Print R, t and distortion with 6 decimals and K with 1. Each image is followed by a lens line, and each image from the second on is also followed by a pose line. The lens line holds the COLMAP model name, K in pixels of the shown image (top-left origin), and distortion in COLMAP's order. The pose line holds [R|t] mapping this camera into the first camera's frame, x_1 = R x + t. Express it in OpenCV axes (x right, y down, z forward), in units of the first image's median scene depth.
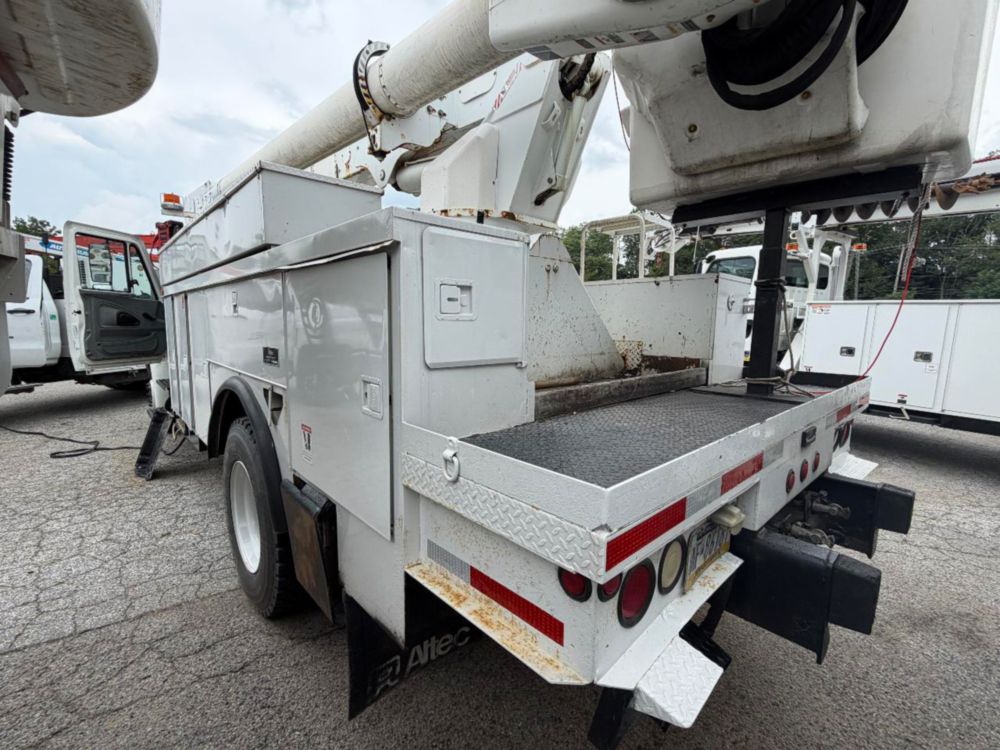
lens RADIAL K [[447.1, 0, 499.7], [0, 447.1, 375.2], [0, 0, 1]] dist [0.001684, -0.000439]
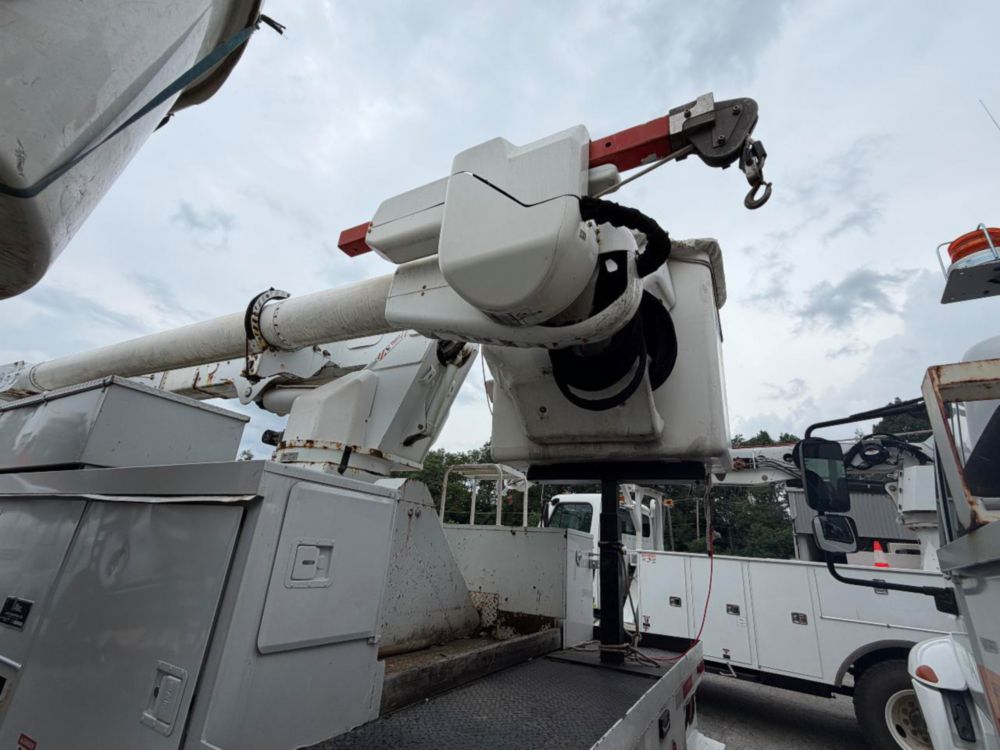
lens RADIAL K [[447.1, 0, 499.8], [0, 447.1, 374.8], [0, 0, 1]] dist [0.001684, -0.000439]
pose [[0.946948, 0.165344, 0.275591, -0.026533], [-0.016505, 0.881395, -0.472092, -0.042904], [-0.320962, 0.442499, 0.837364, -0.022311]]
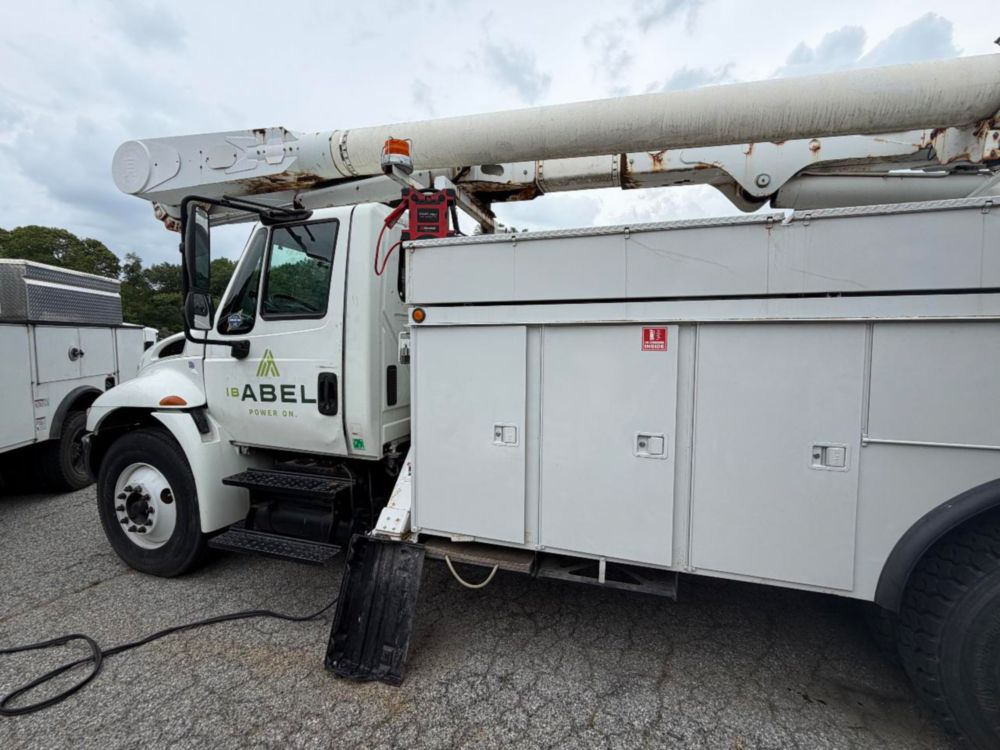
lens RADIAL K [[447.1, 0, 502.6], [0, 447.1, 374.7], [0, 0, 1]] dist [0.001684, -0.000439]
pose [[0.871141, -0.034709, 0.489804, -1.678056], [0.063101, 0.997141, -0.041566, -0.155672], [-0.486961, 0.067117, 0.870841, 0.874919]]
